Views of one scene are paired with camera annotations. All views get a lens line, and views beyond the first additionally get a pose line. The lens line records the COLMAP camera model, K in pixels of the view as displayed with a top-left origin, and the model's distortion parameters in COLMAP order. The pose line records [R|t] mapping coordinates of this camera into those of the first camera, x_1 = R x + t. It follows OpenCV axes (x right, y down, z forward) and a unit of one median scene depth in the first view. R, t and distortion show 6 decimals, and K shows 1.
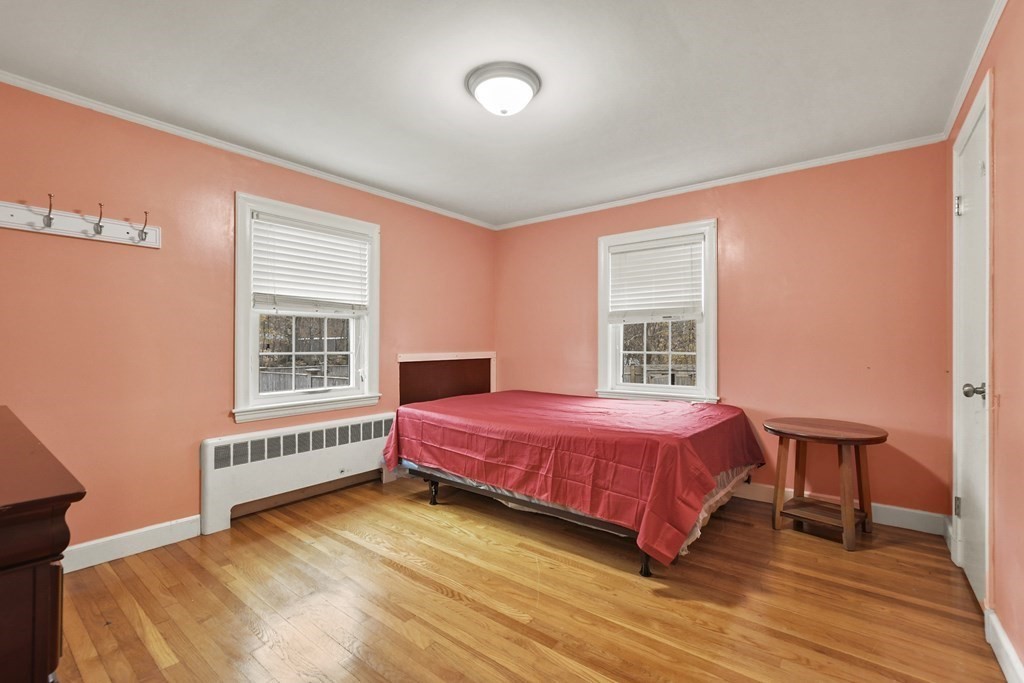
lens RADIAL K [[449.0, 0, 506.3], [0, 449.0, 339.2], [0, 0, 1]] dist [-0.002975, 0.000074]
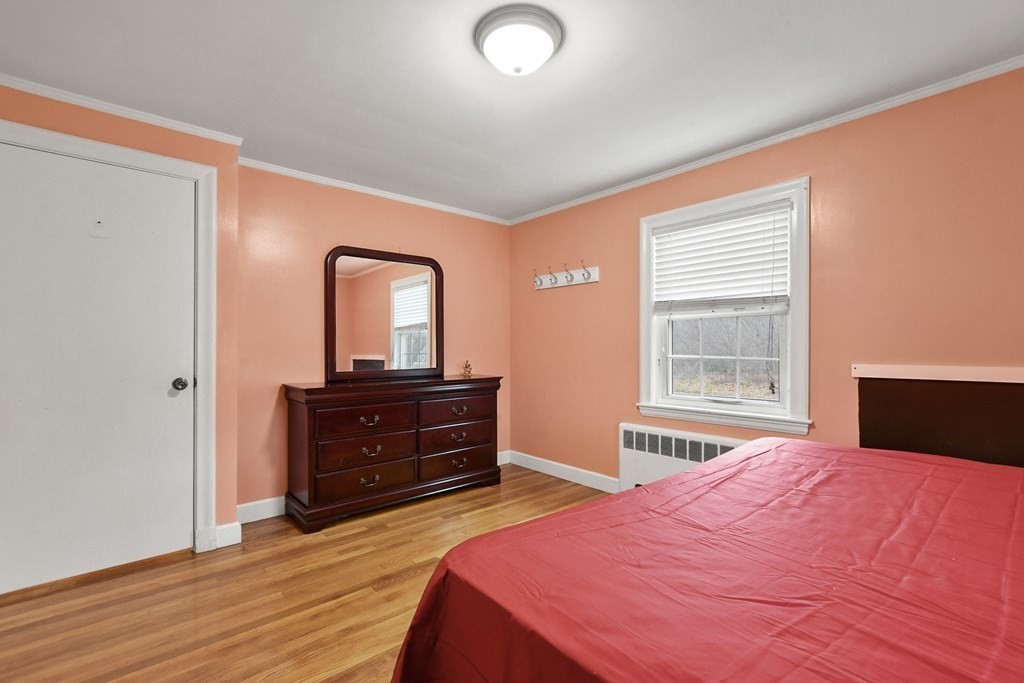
lens RADIAL K [[468.3, 0, 526.2], [0, 468.3, 348.6], [0, 0, 1]] dist [0.034167, 0.000049]
pose [[-0.155717, -0.000884, -0.987801, 0.665254], [0.006590, 0.999976, -0.001934, 0.012614], [0.987780, -0.006810, -0.155707, 0.897310]]
